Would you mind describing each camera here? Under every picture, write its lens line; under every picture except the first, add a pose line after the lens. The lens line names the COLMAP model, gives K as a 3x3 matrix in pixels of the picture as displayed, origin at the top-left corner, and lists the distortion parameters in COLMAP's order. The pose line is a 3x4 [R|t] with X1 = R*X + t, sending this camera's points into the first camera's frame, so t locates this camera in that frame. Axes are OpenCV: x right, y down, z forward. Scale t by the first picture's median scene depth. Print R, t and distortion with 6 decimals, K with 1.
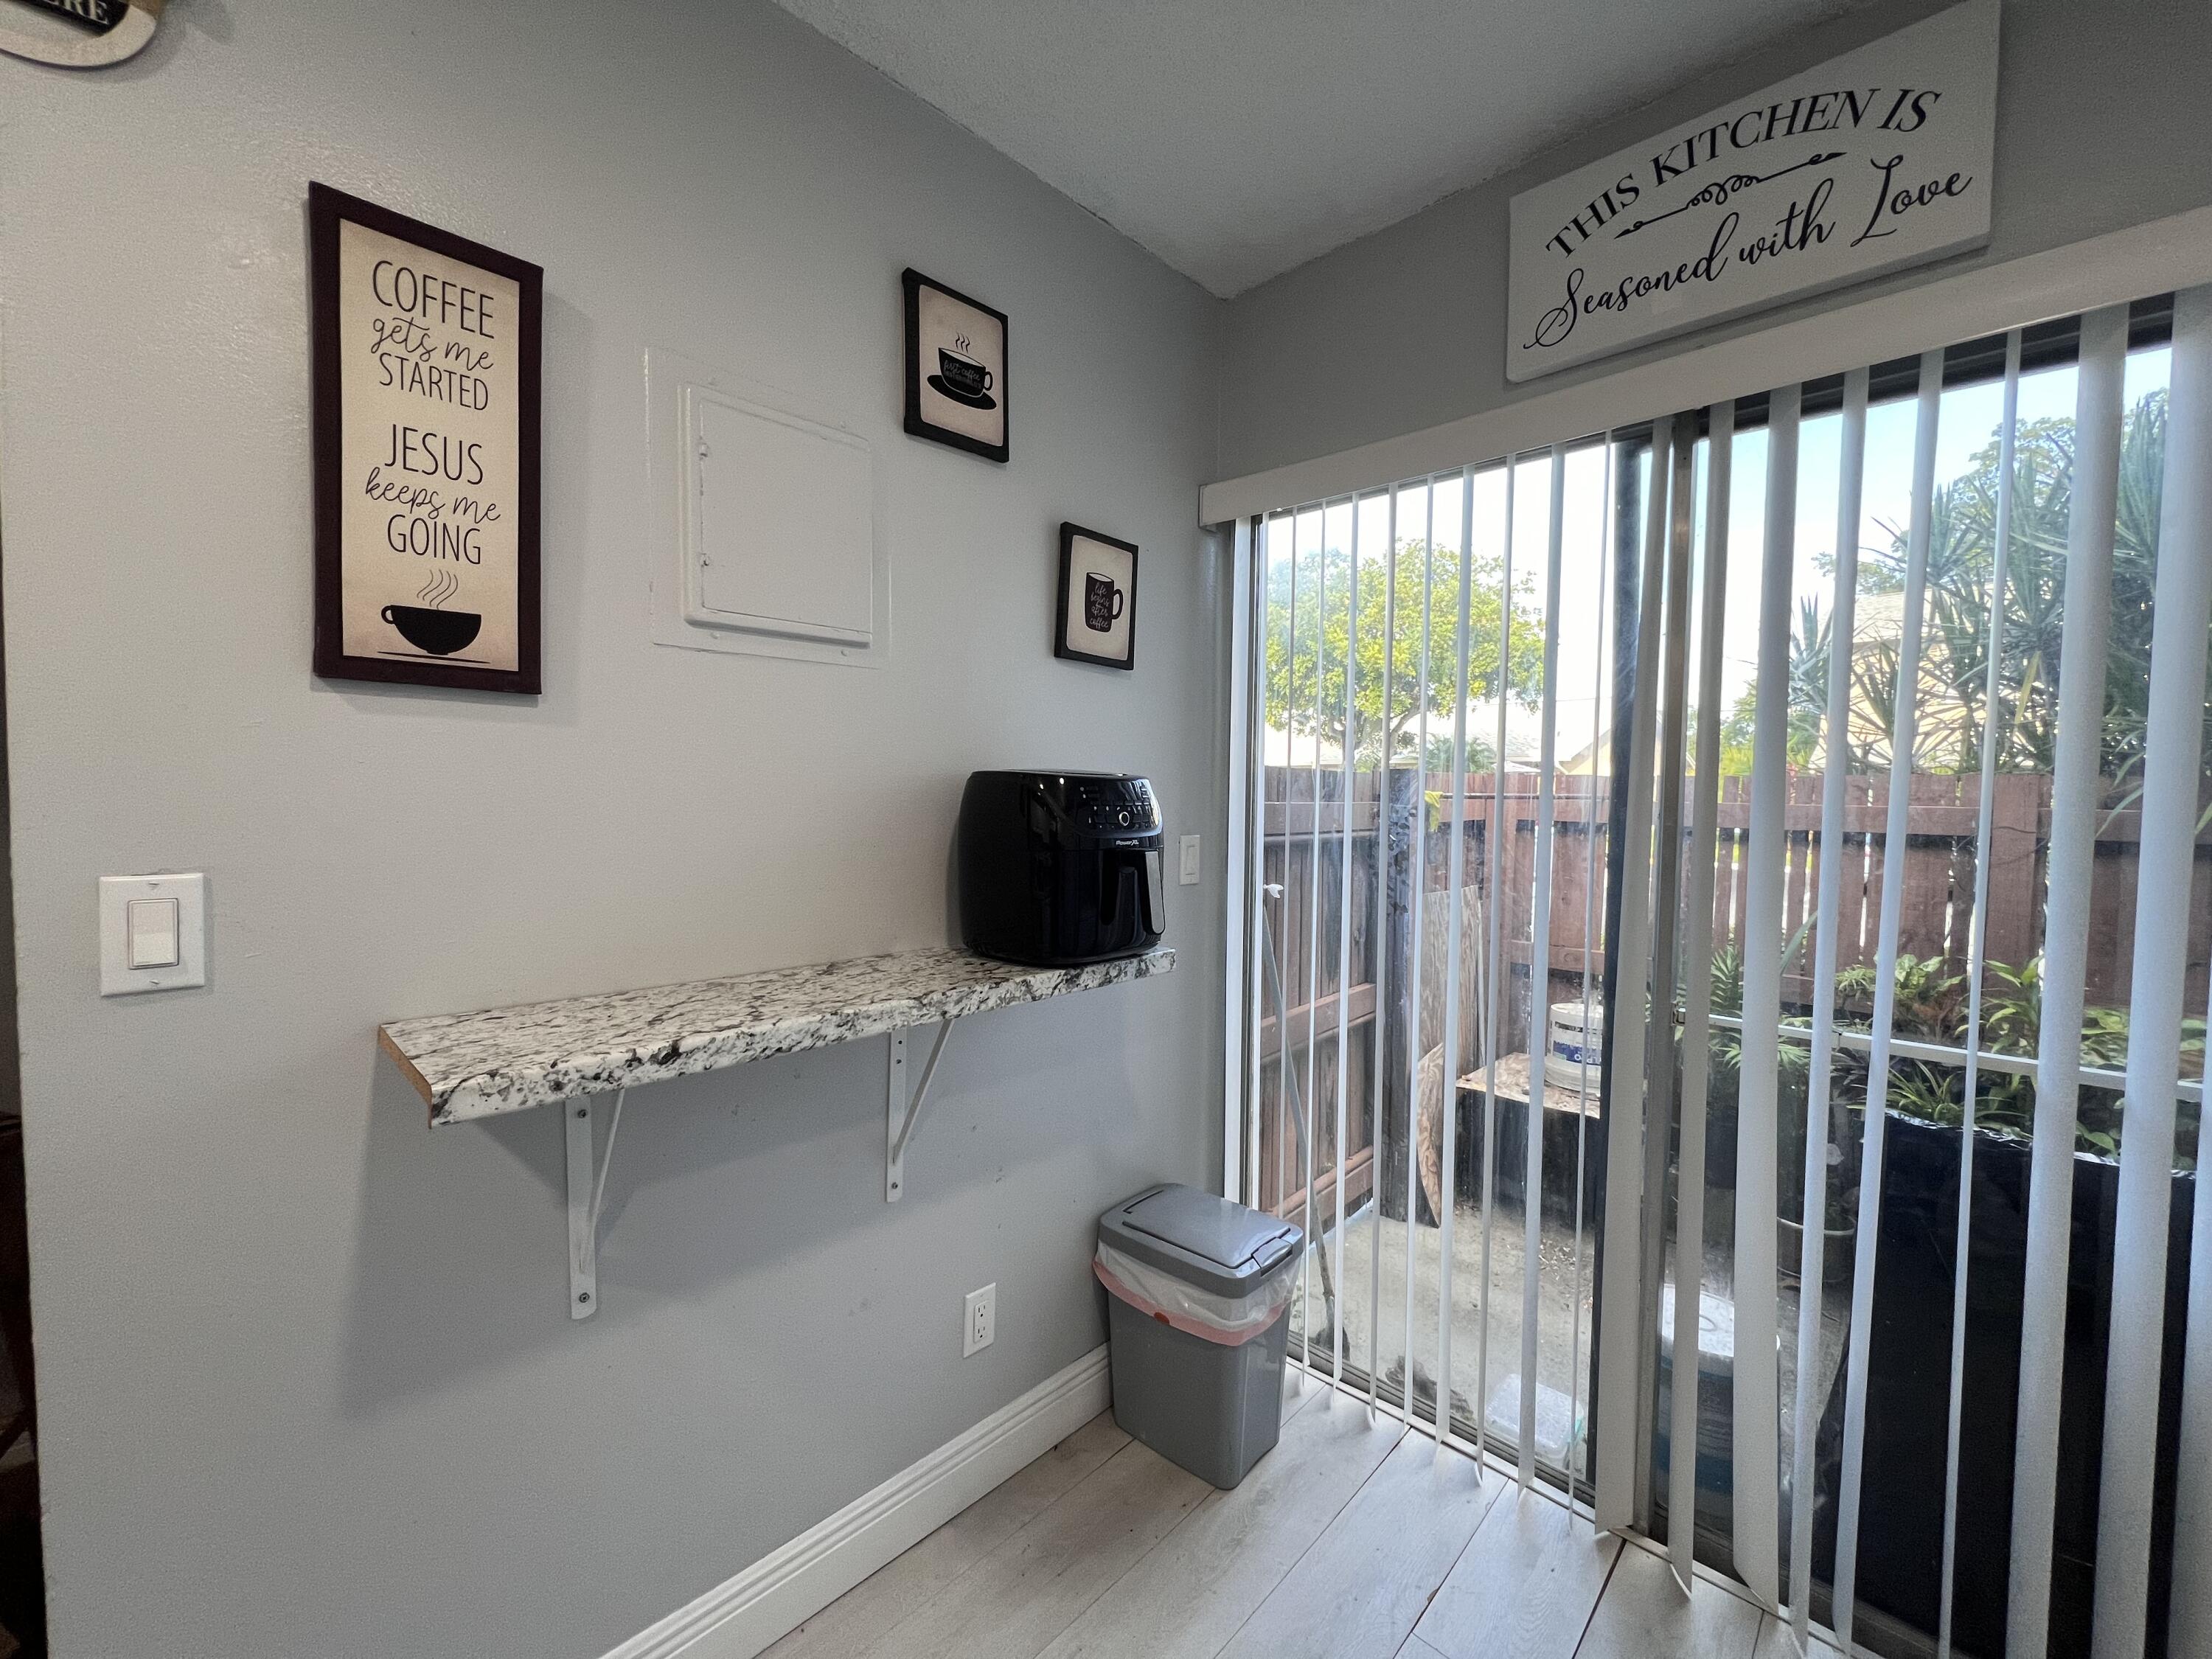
lens RADIAL K [[886.1, 0, 1102.4], [0, 886.1, 826.5], [0, 0, 1]] dist [-0.001498, 0.000827]
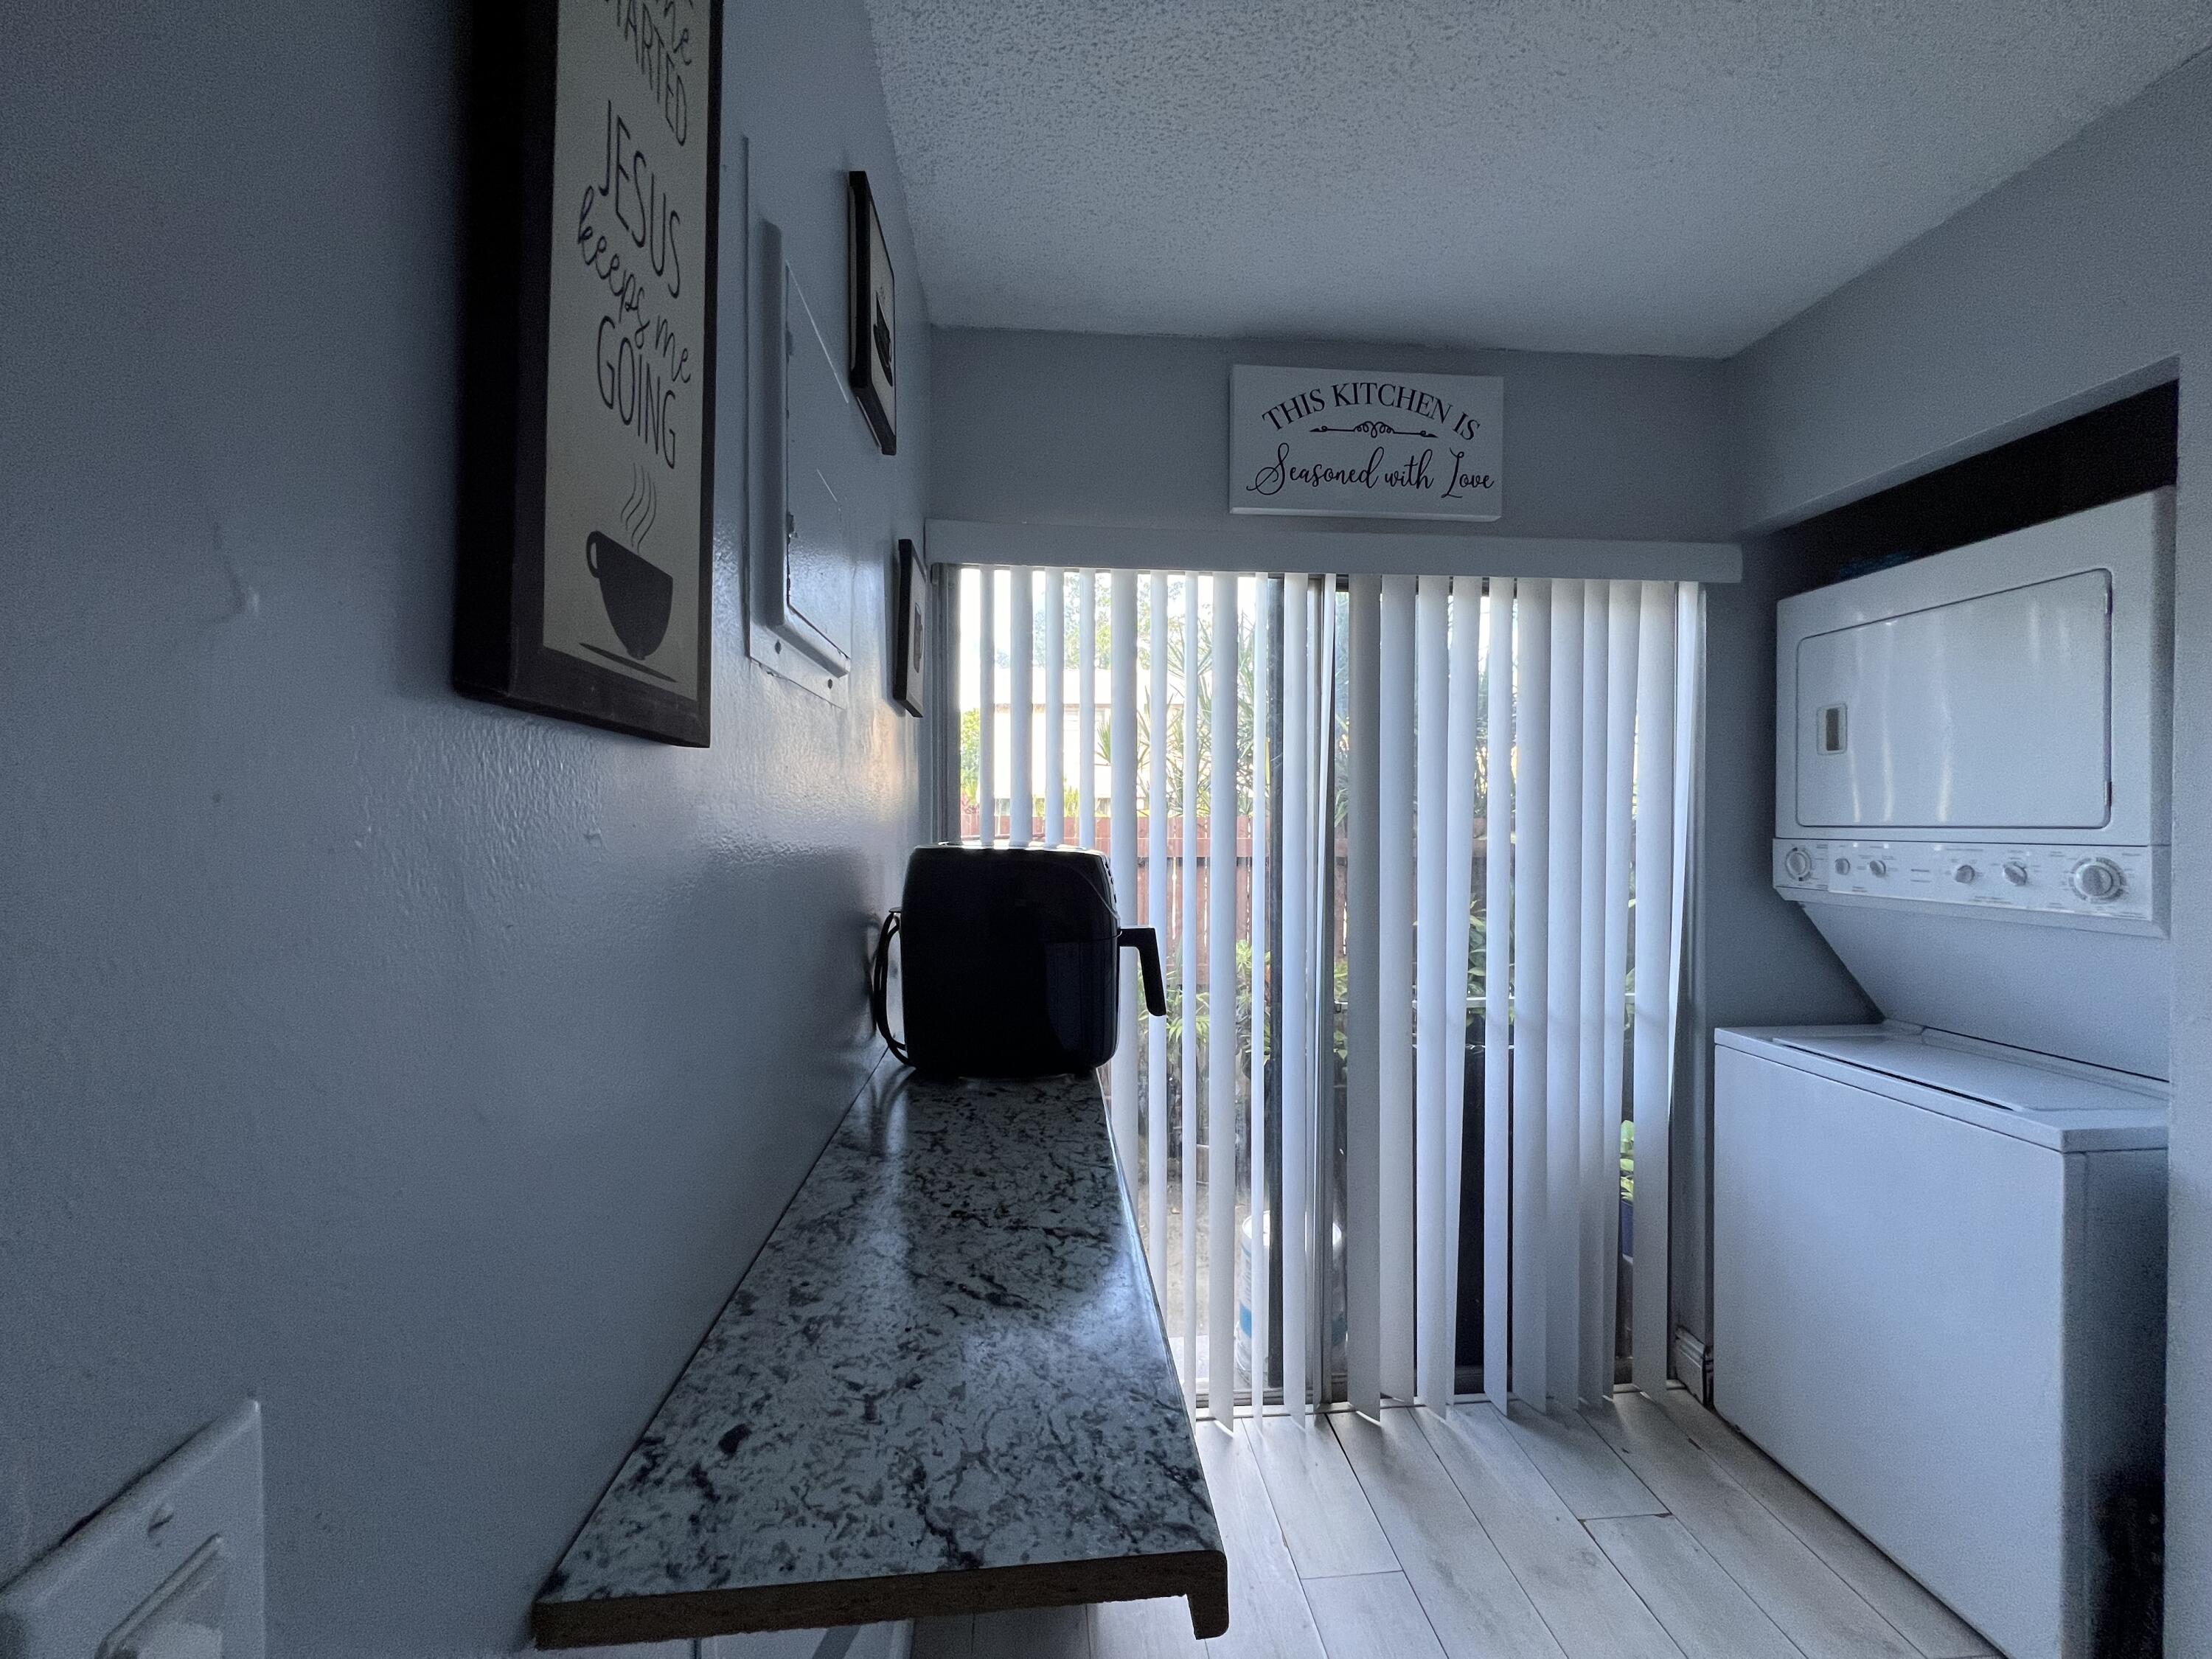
lens RADIAL K [[886.1, 0, 1107.1], [0, 886.1, 825.1], [0, 0, 1]] dist [-0.001498, 0.000827]
pose [[0.663464, -0.015504, 0.748047, -0.657903], [0.037075, 0.999238, -0.012174, -0.071480], [-0.747289, 0.035811, 0.663534, 0.382640]]
